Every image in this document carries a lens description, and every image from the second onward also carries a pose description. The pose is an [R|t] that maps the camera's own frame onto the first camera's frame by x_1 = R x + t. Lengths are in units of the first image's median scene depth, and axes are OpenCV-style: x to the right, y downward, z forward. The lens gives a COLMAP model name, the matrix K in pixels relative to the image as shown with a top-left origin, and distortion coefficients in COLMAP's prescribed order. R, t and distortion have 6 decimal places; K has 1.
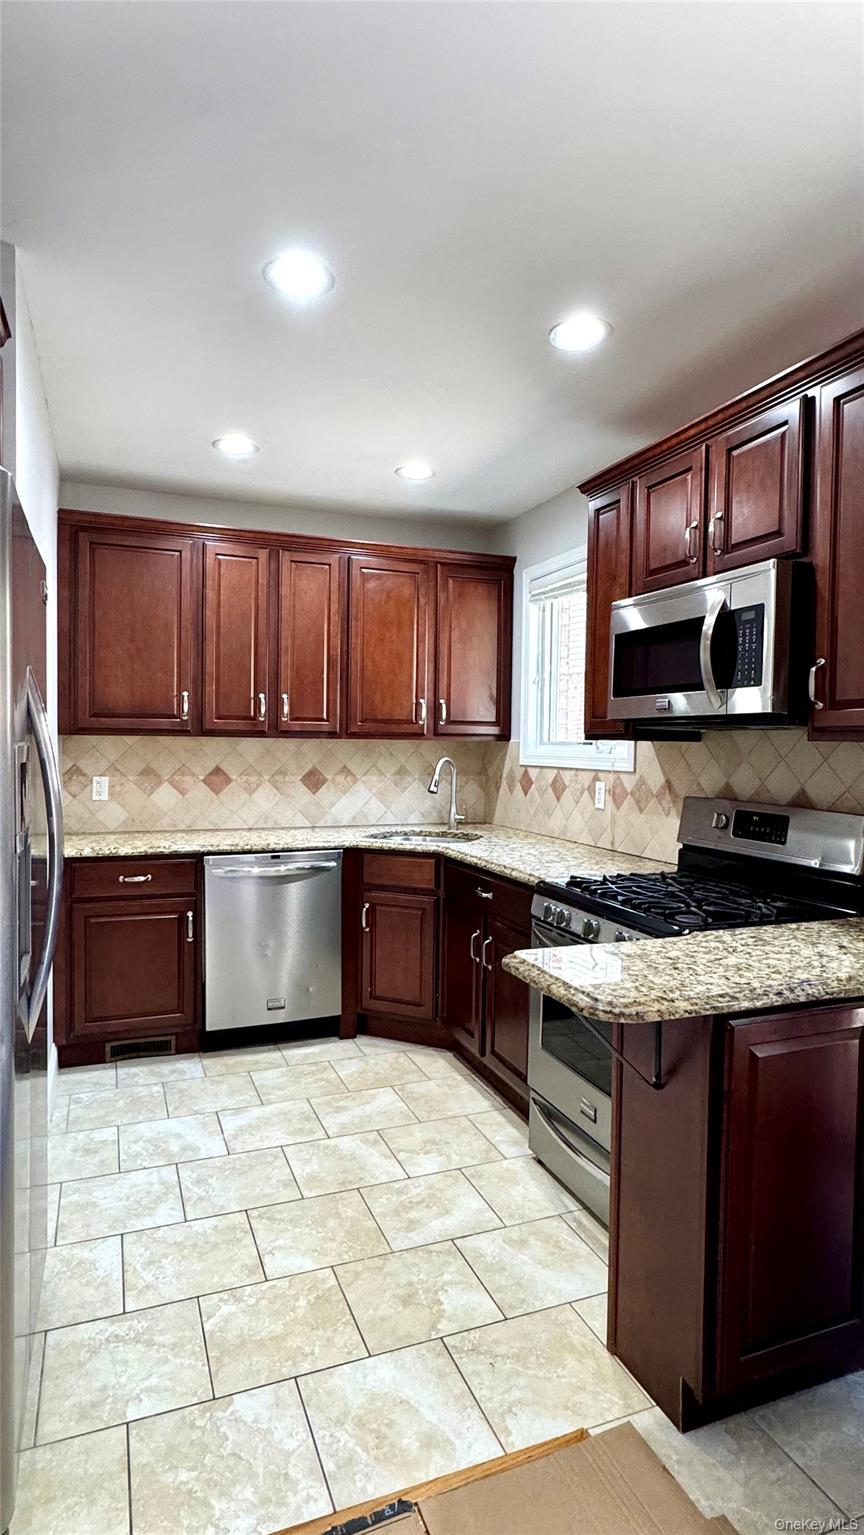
lens RADIAL K [[829.8, 0, 432.0], [0, 829.8, 767.5], [0, 0, 1]] dist [-0.000847, 0.000655]
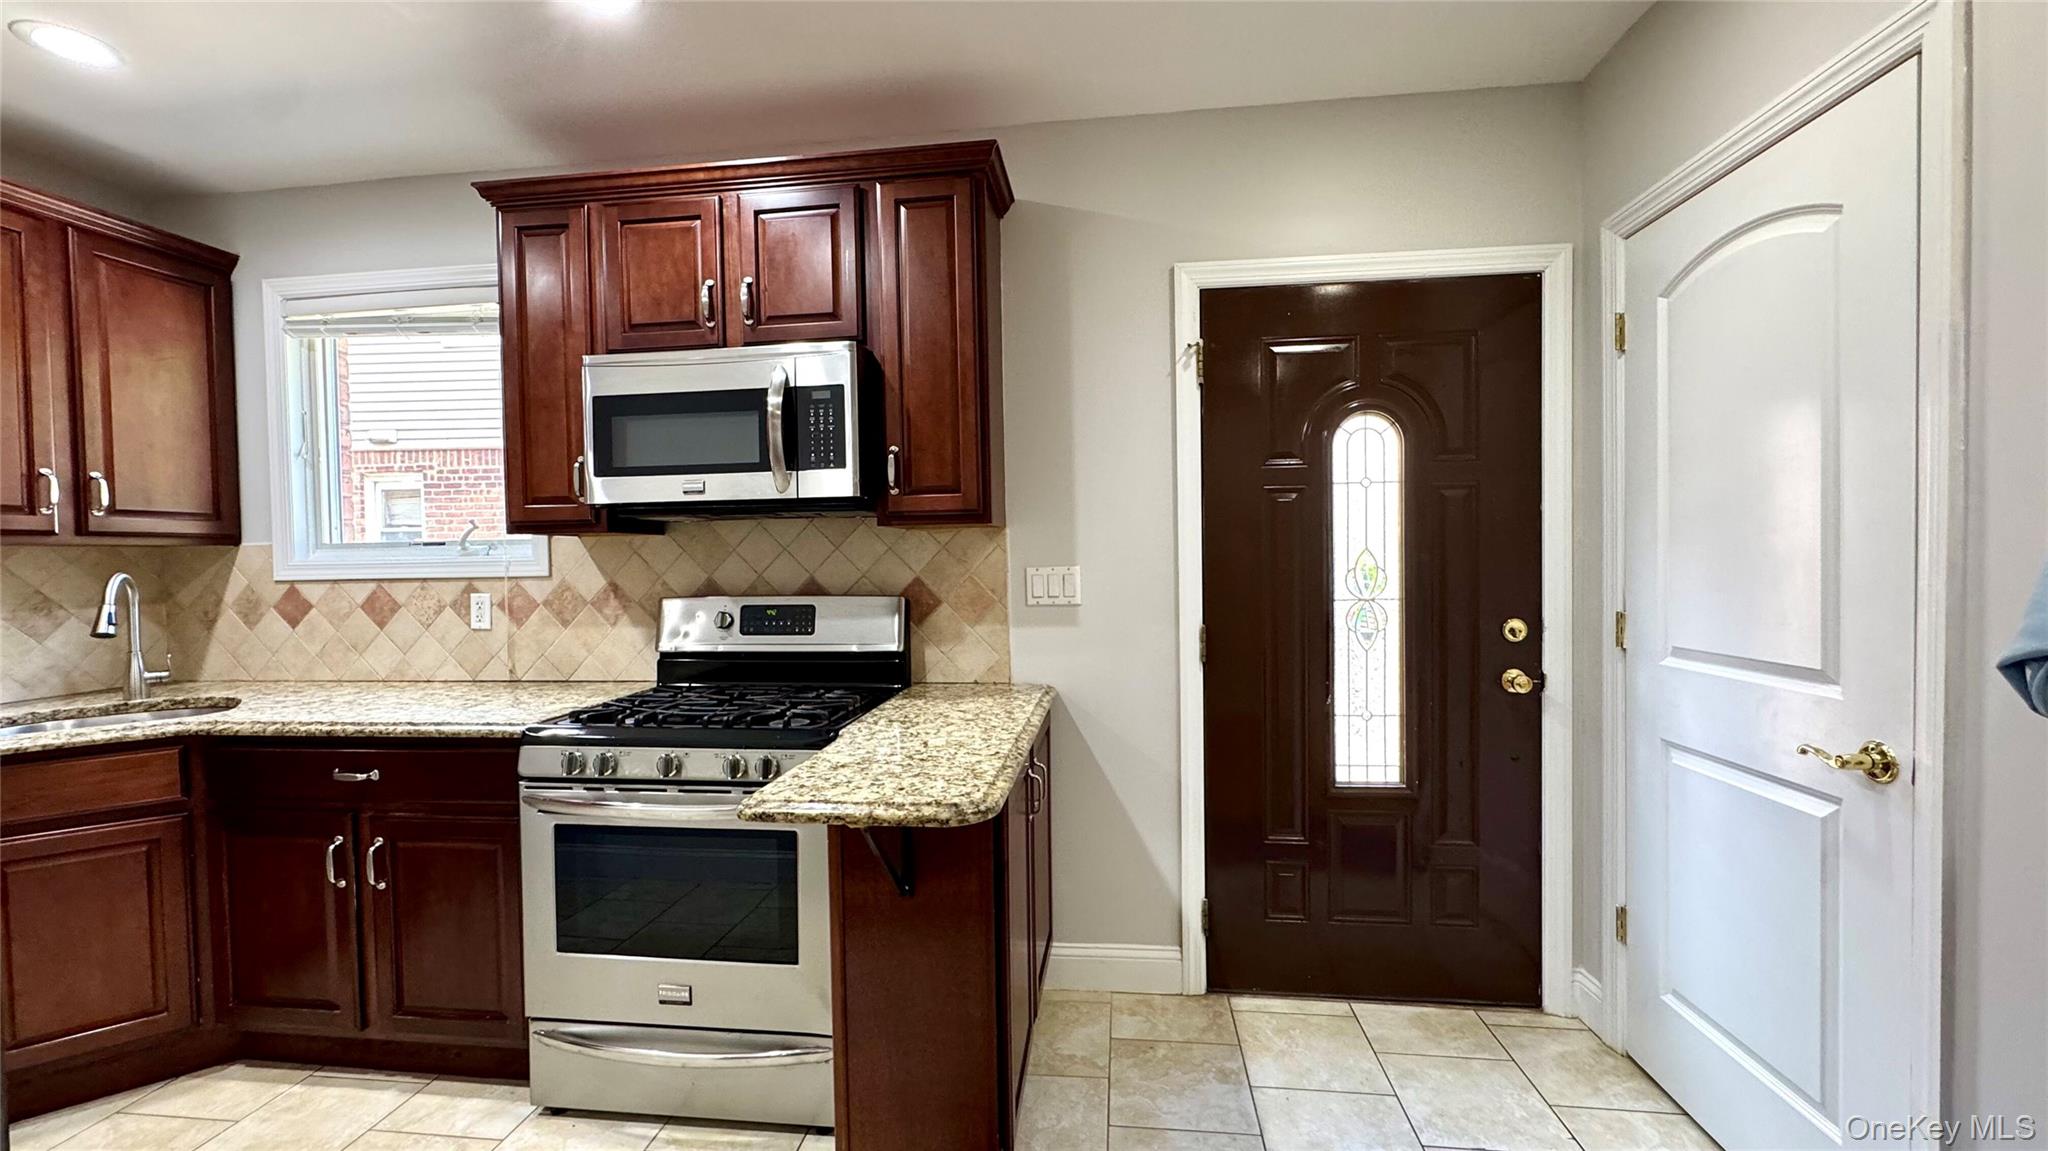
lens RADIAL K [[821.7, 0, 1026.5], [0, 821.7, 577.5], [0, 0, 1]] dist [-0.002116, 0.000186]
pose [[0.469661, -0.045976, 0.881649, -0.222256], [0.050944, 0.998390, 0.024926, 0.009849], [-0.881376, 0.033208, 0.471247, 0.222041]]
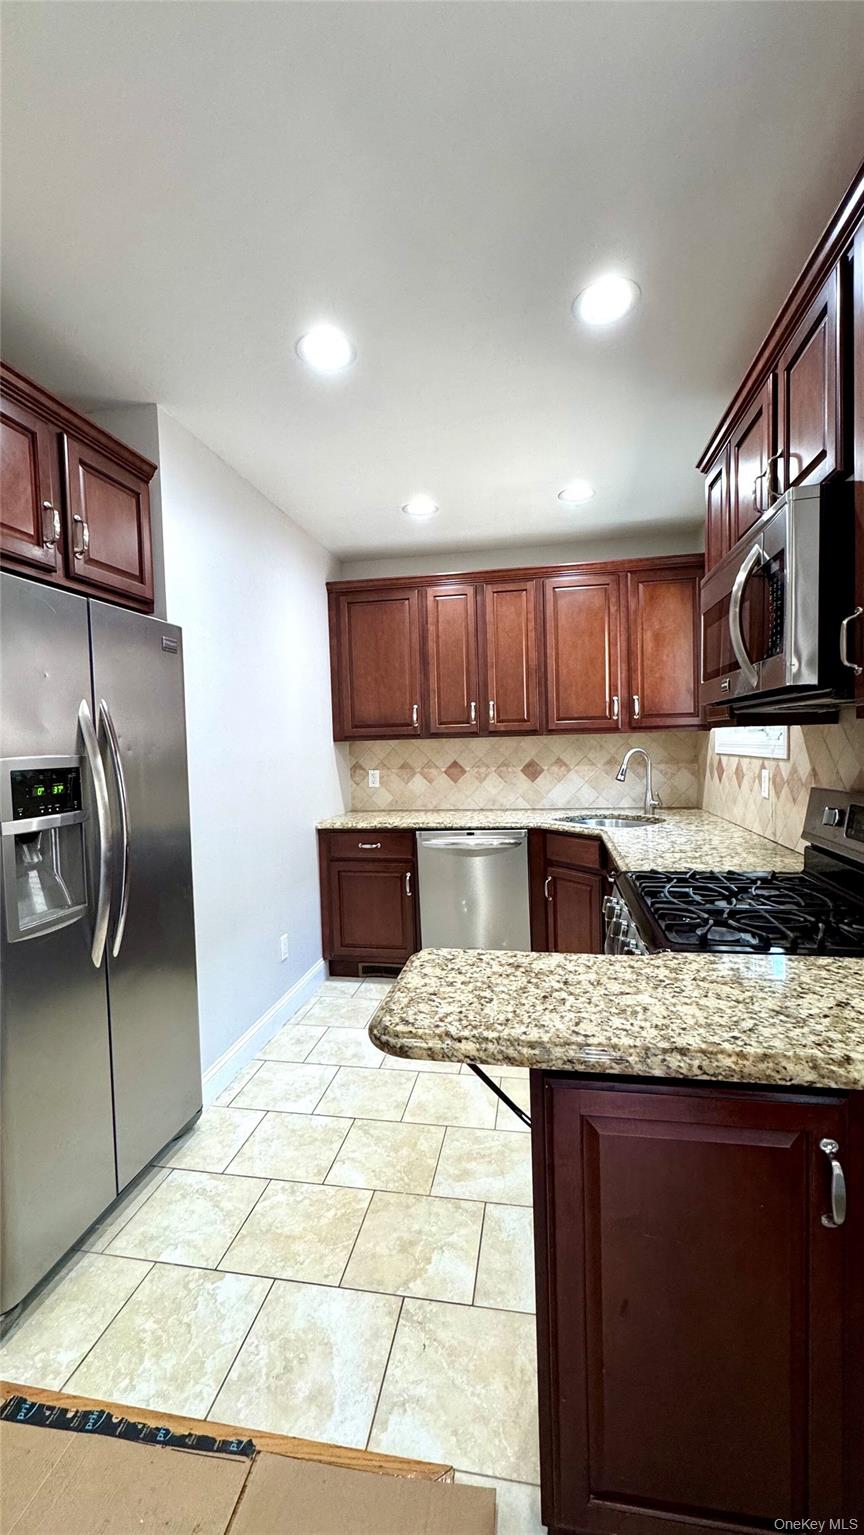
lens RADIAL K [[615.8, 0, 433.5], [0, 615.8, 768.3], [0, 0, 1]] dist [-0.002116, 0.000186]
pose [[0.847363, -0.015000, -0.530802, 0.261224], [0.024321, 0.999648, 0.010578, -0.001101], [0.530457, -0.021873, 0.847430, 0.199342]]
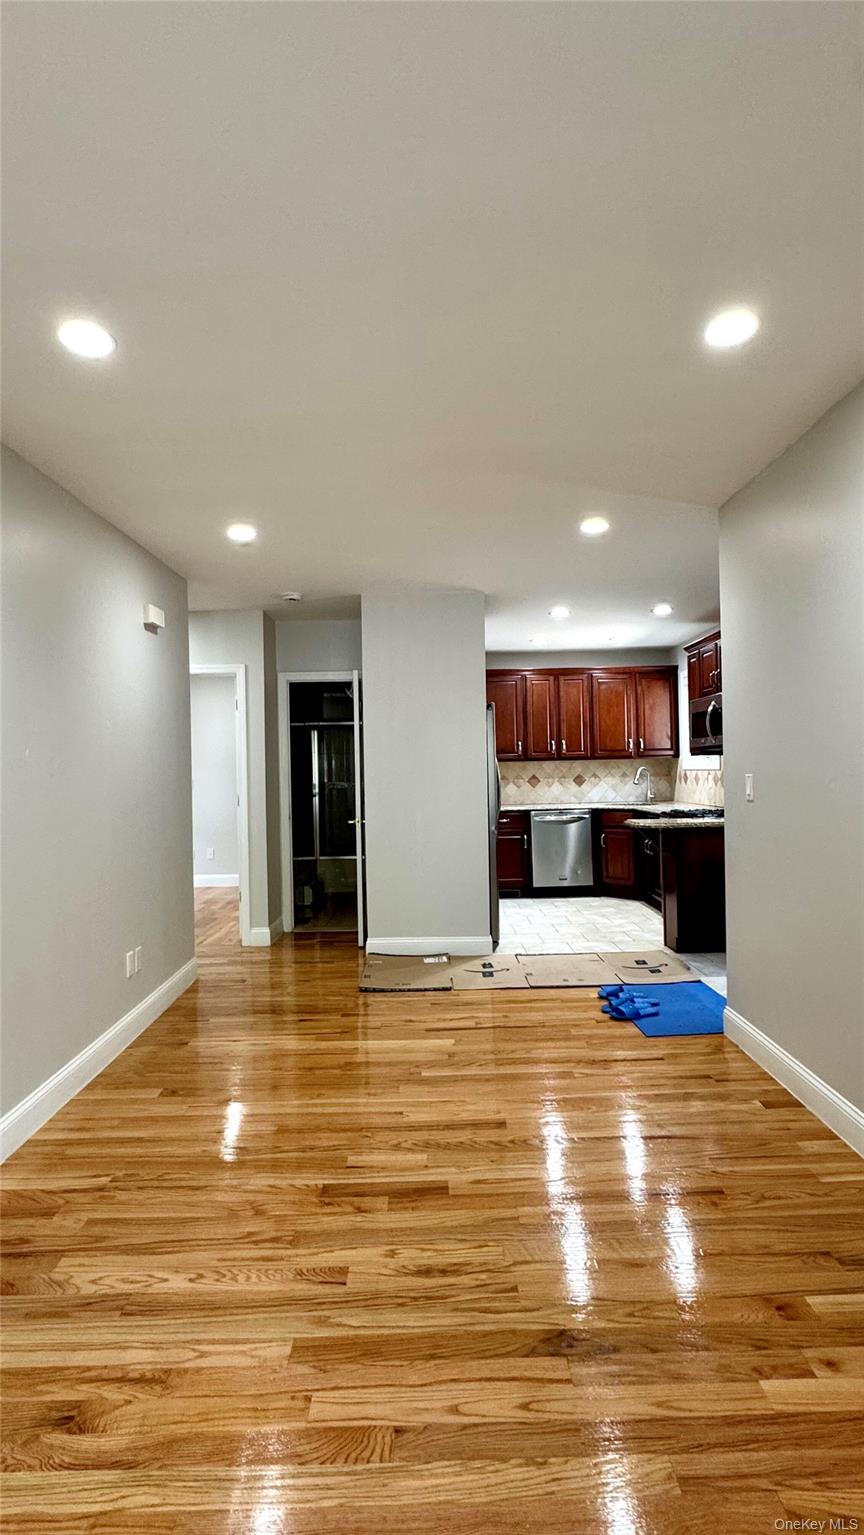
lens RADIAL K [[774.1, 0, 432.0], [0, 774.1, 767.5], [0, 0, 1]] dist [0.000921, 0.000022]
pose [[0.933506, -0.034613, -0.356886, 0.251953], [0.023190, 0.999074, -0.036239, 0.055185], [0.357810, 0.025553, 0.933445, -1.150780]]
